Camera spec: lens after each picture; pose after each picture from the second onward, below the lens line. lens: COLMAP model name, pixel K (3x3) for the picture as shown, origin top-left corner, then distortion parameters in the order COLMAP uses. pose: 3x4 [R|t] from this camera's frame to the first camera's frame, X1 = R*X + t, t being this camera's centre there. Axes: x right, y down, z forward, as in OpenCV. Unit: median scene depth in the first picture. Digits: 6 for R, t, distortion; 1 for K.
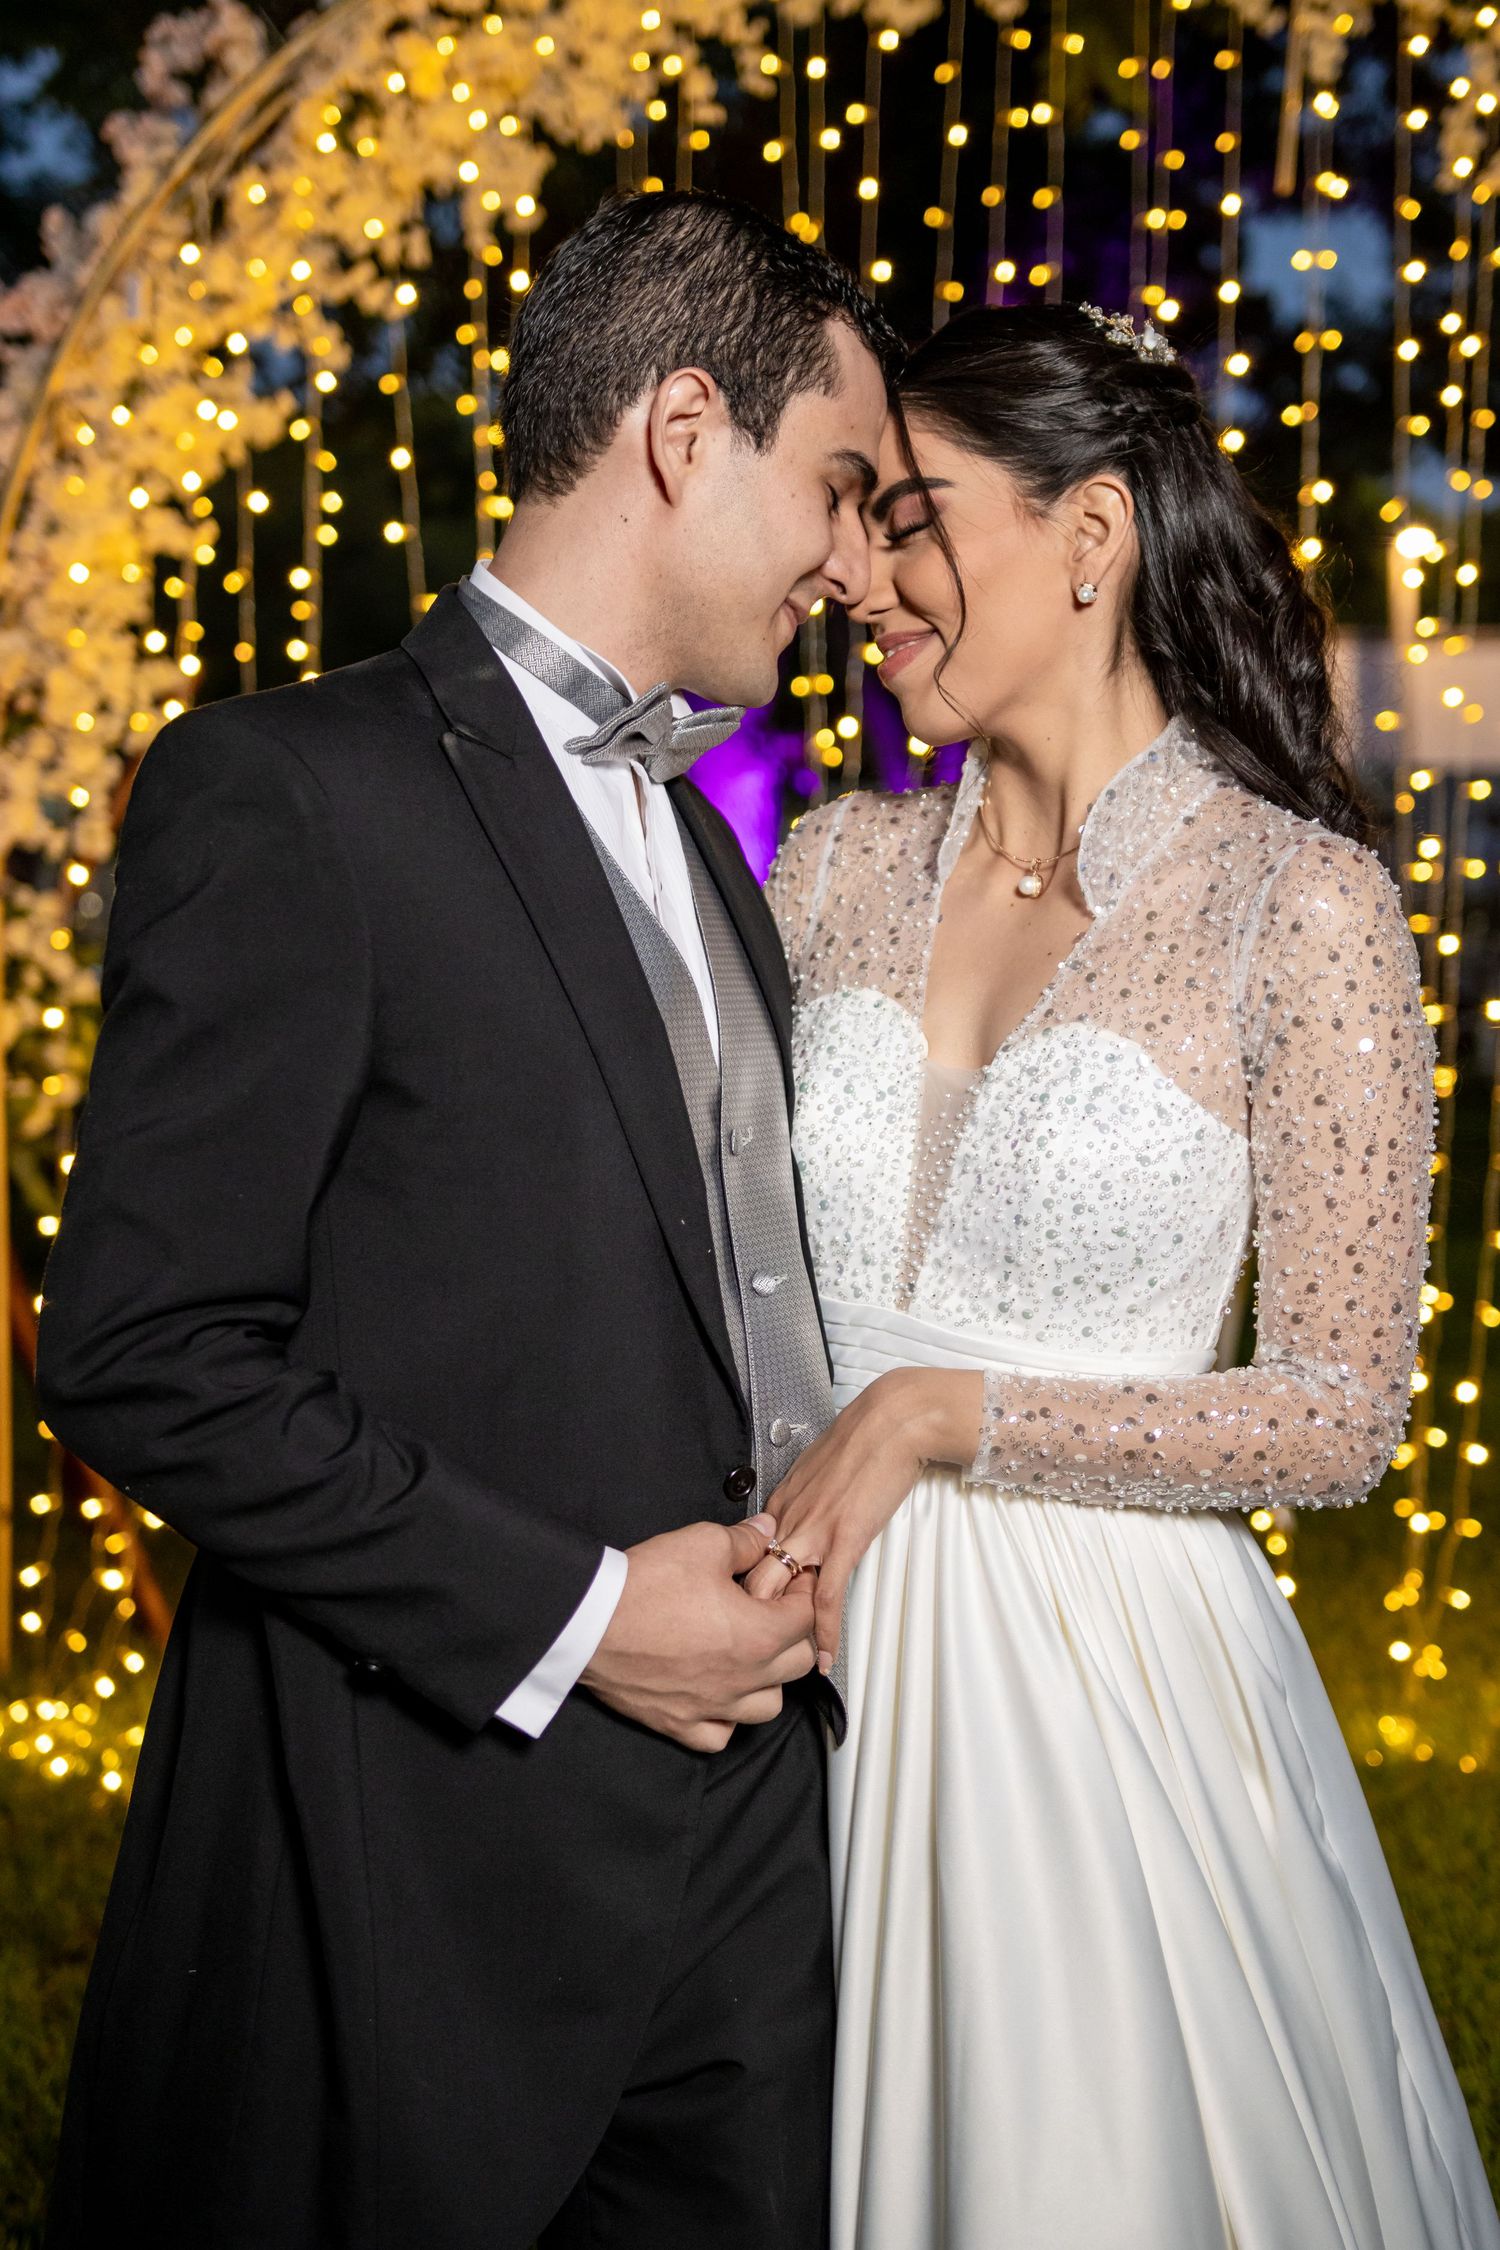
lens RADIAL K [[2966.3, 0, 773.4], [0, 2966.3, 1129.8], [0, 0, 1]] dist [0.063055, 0.000000]
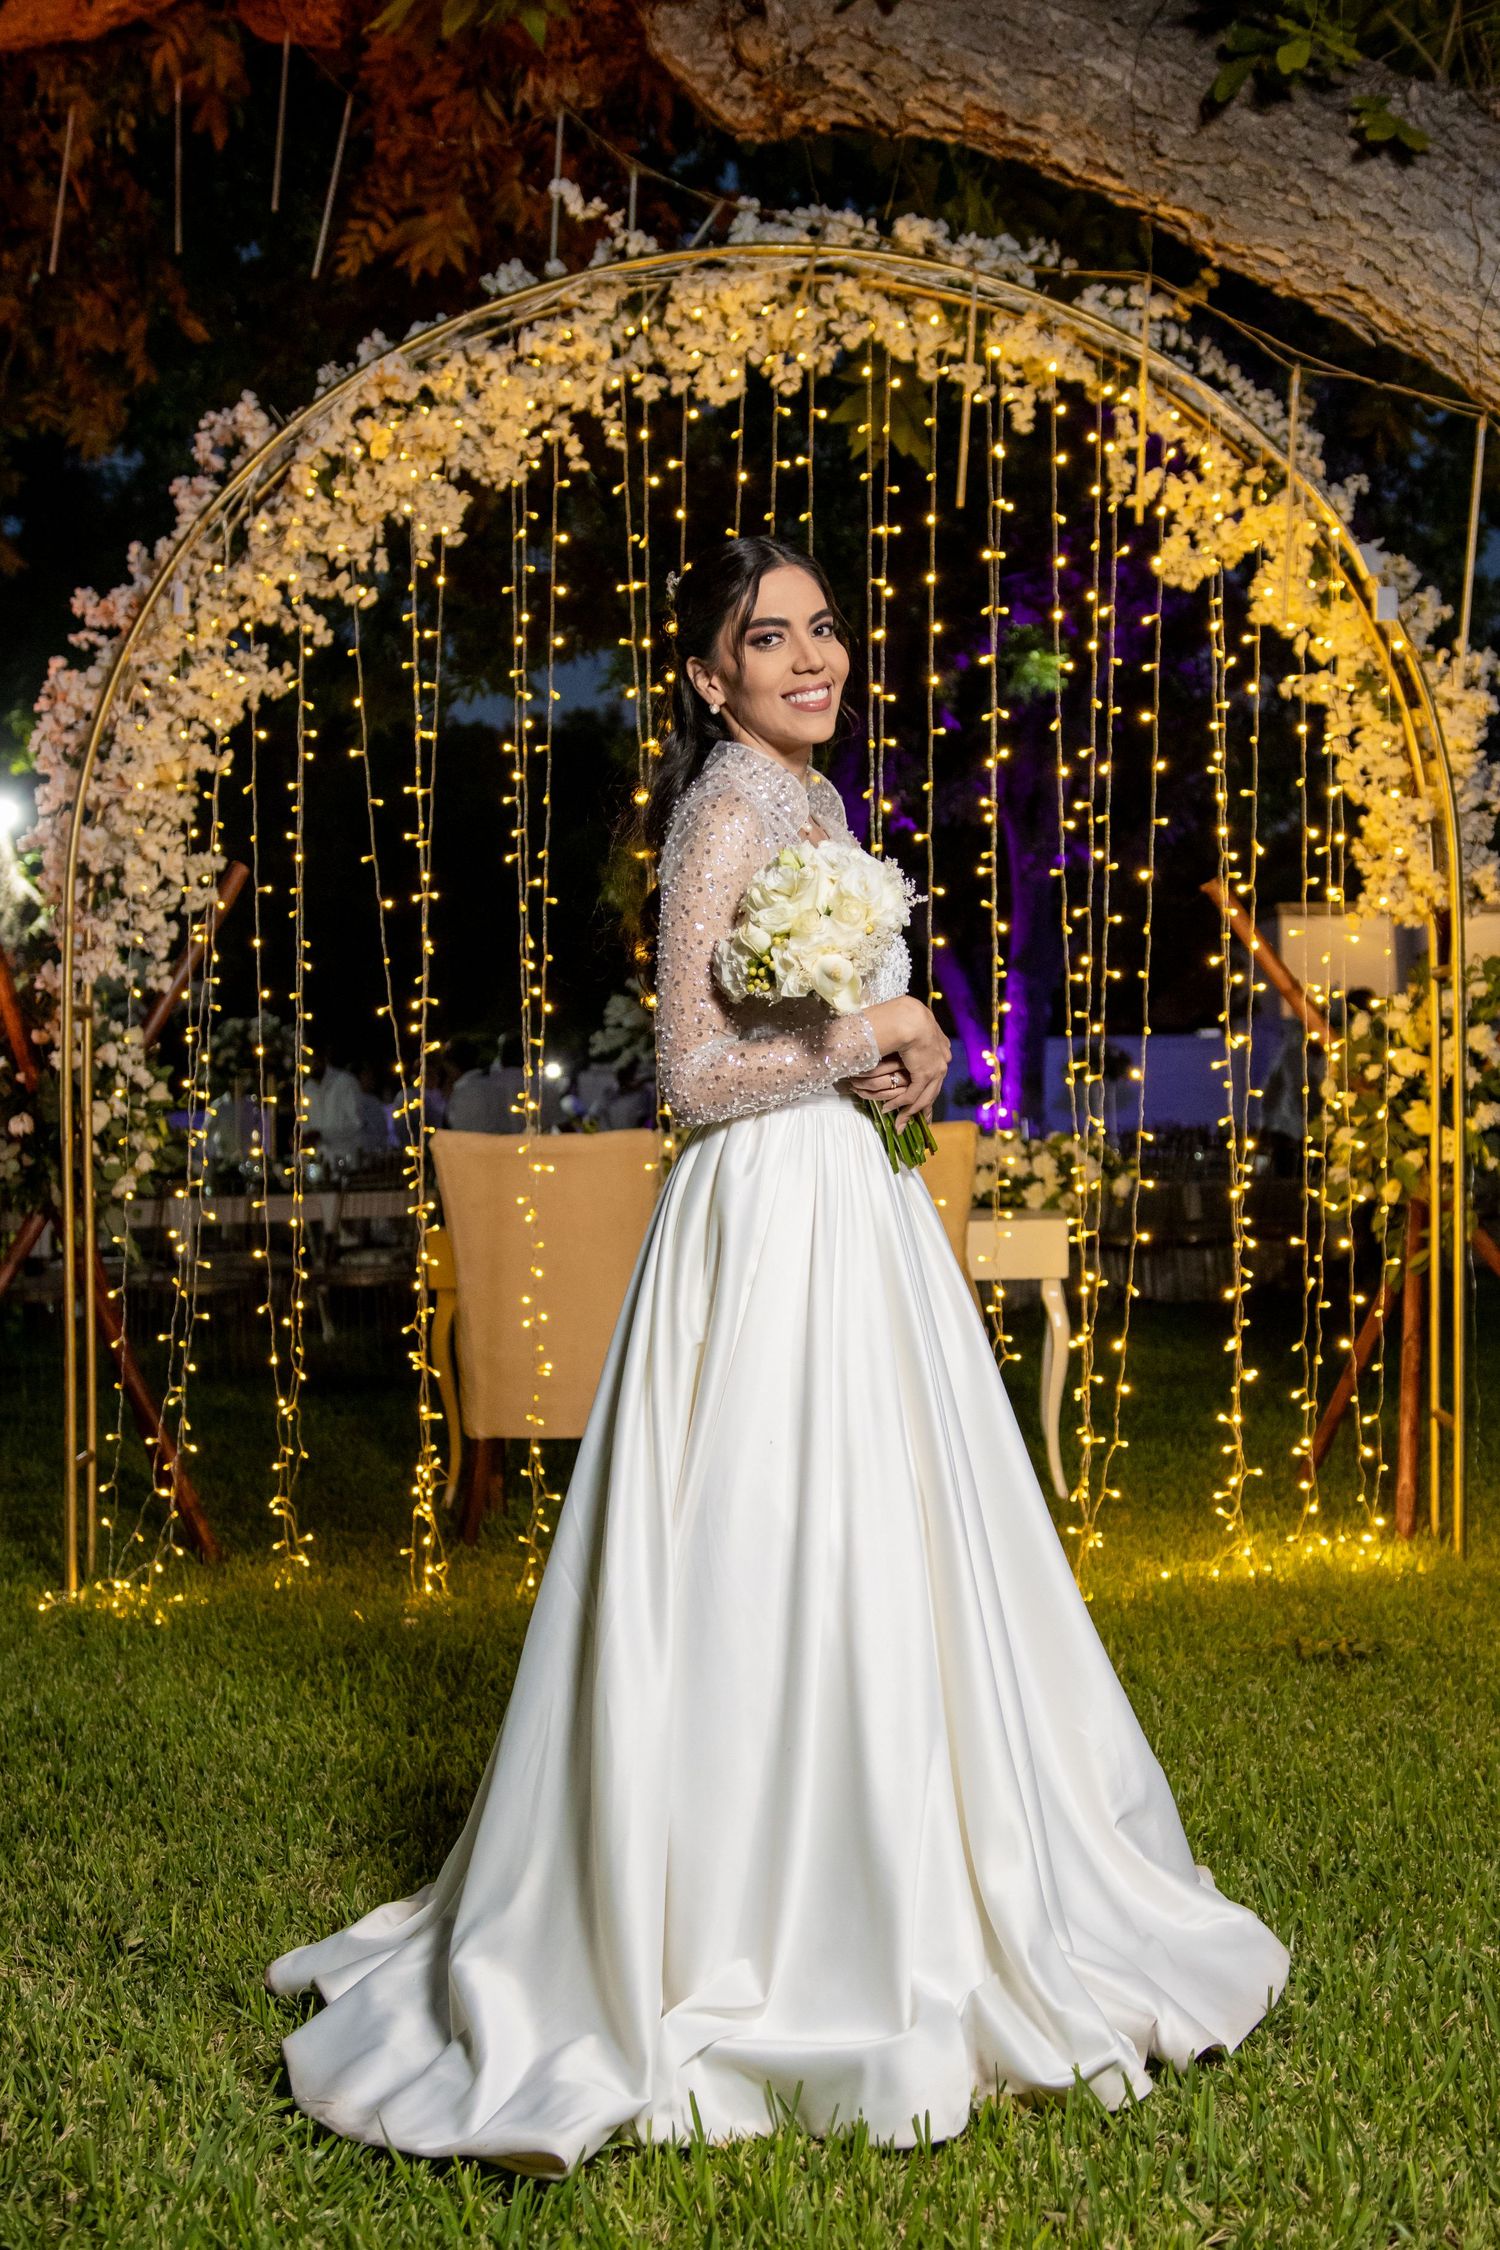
lens RADIAL K [[2764.4, 0, 831.6], [0, 2764.4, 1197.3], [0, 0, 1]] dist [-0.021476, 0.000000]
pose [[0.999227, -0.012509, -0.037275, 0.146711], [0.010004, 0.997726, -0.066654, 0.102975], [0.038024, 0.066229, 0.997080, -0.301169]]
